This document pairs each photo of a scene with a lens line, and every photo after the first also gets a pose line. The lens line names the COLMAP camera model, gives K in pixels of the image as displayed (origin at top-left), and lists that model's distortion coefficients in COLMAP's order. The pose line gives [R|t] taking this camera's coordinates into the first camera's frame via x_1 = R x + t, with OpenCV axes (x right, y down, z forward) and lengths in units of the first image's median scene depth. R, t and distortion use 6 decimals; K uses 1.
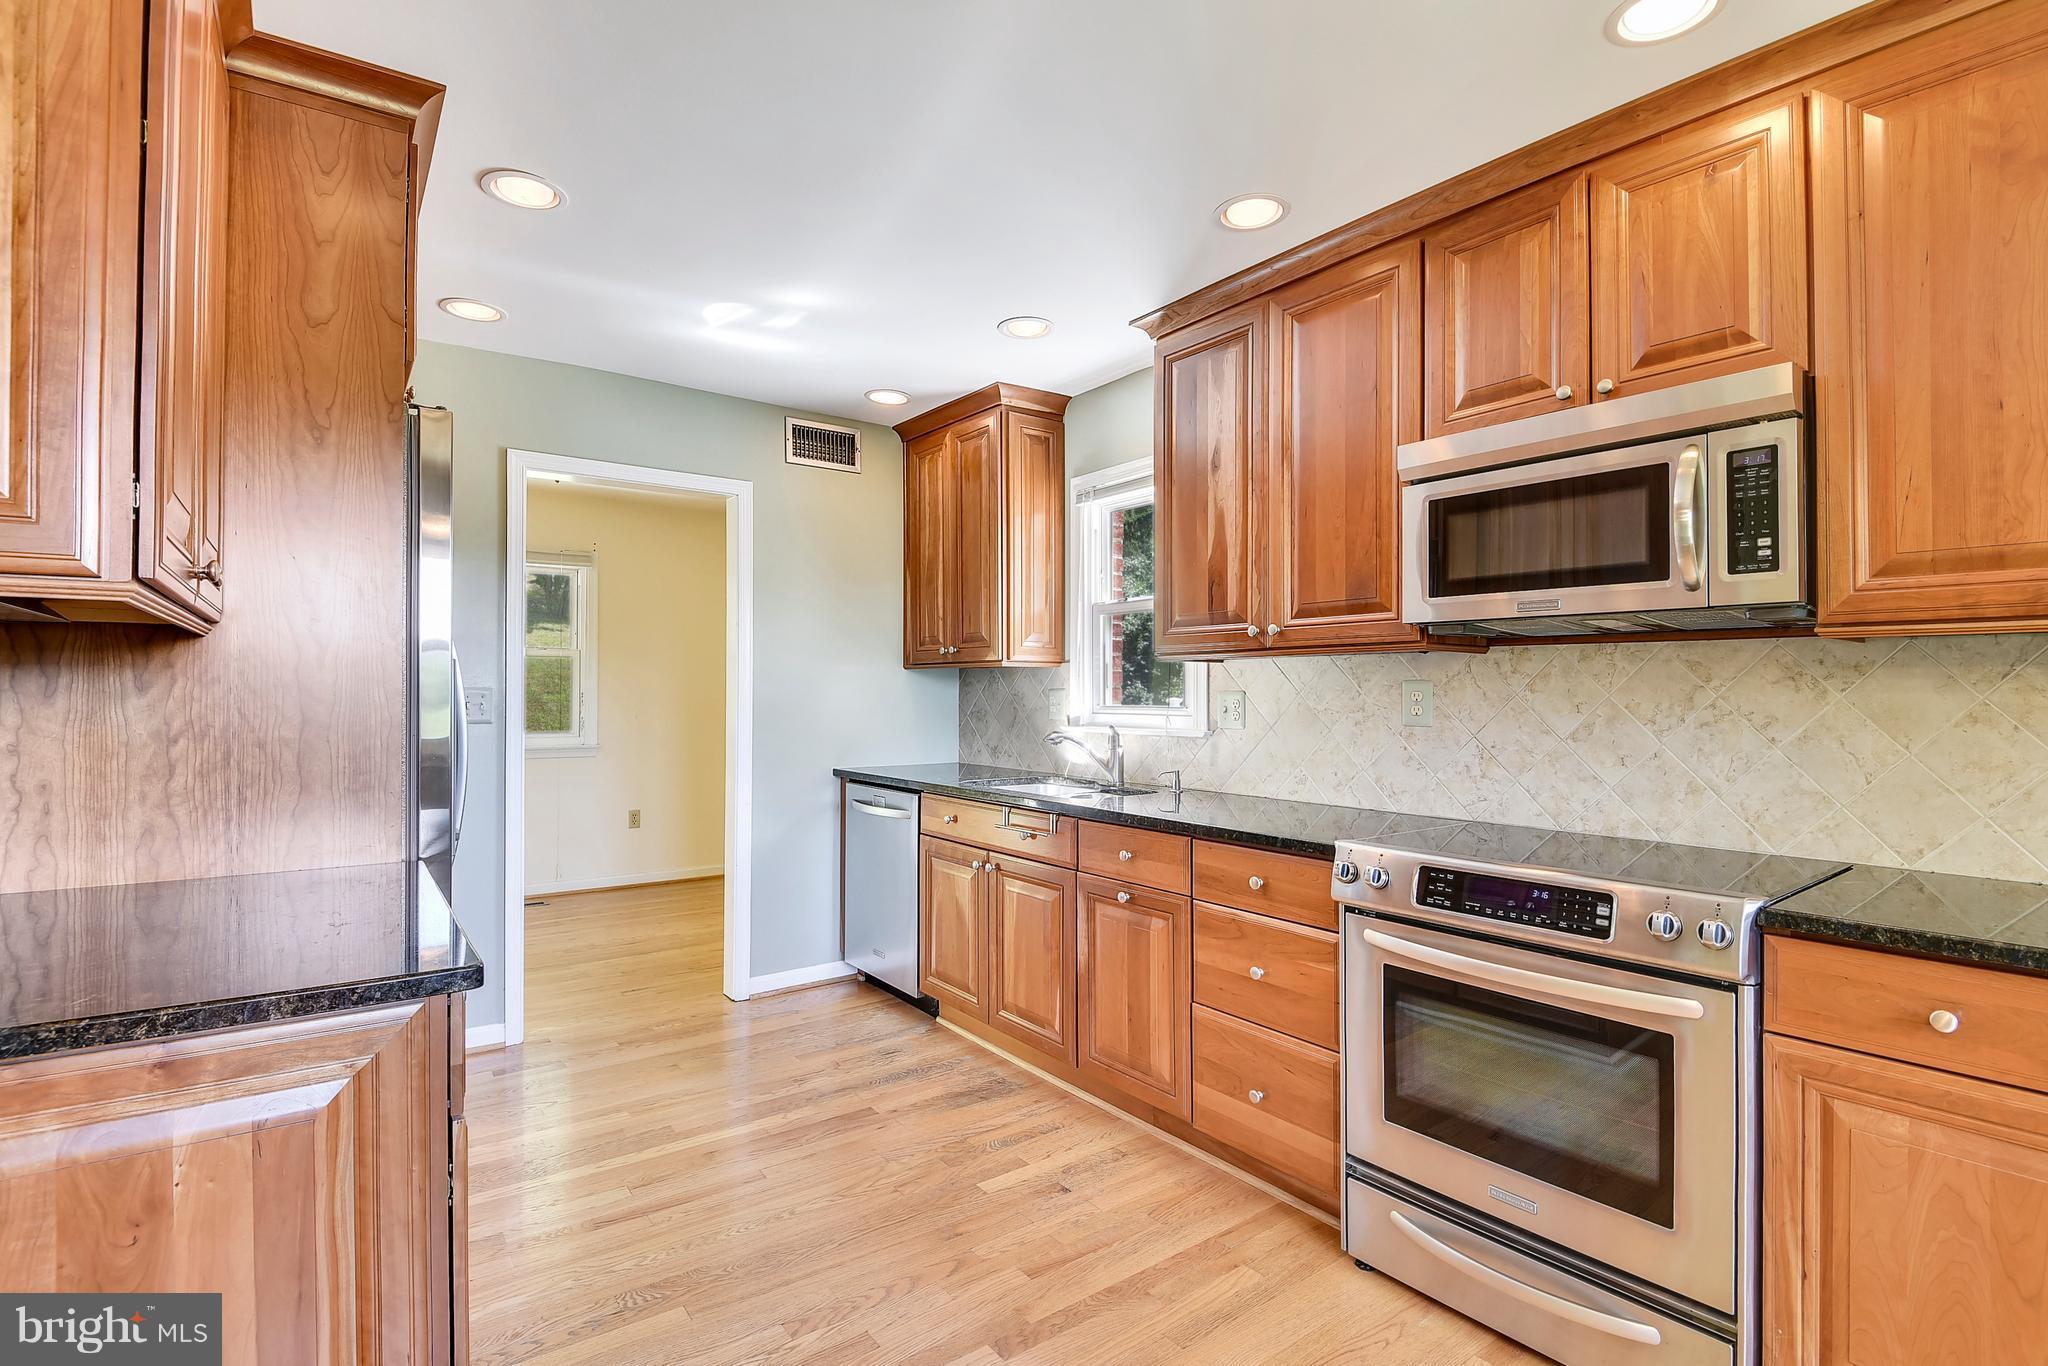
lens RADIAL K [[938.5, 0, 1027.8], [0, 938.5, 693.6], [0, 0, 1]] dist [-0.011198, -0.003347]
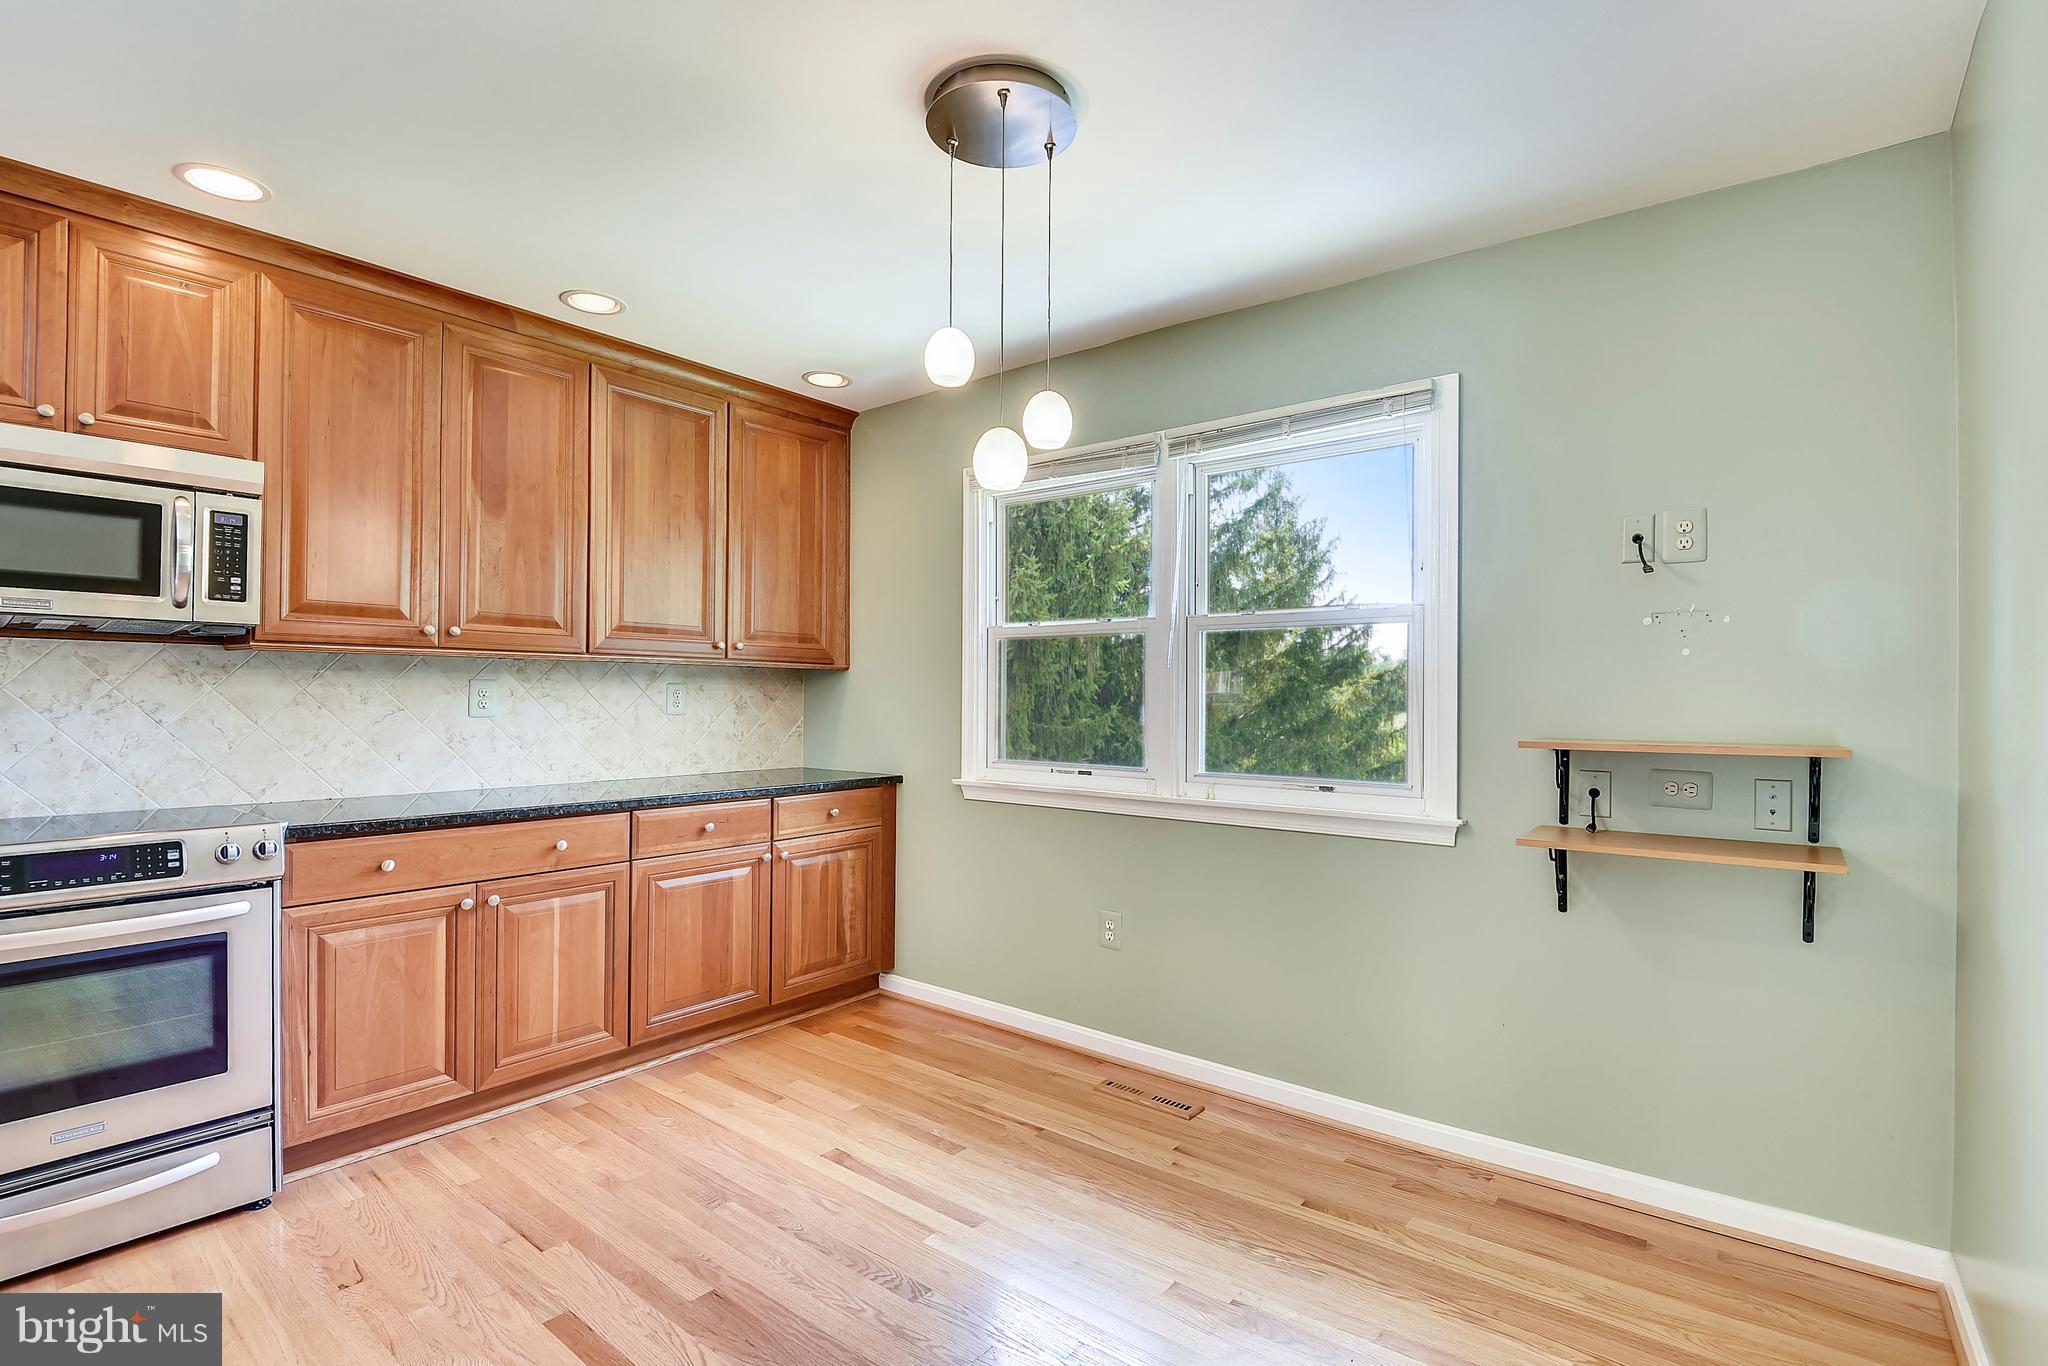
lens RADIAL K [[938.5, 0, 1034.7], [0, 938.5, 698.6], [0, 0, 1]] dist [-0.011198, -0.003347]
pose [[-0.254359, -0.010393, 0.967054, -0.861668], [-0.009545, 0.999921, 0.008235, -0.004971], [-0.967063, -0.007135, -0.254438, 0.169264]]
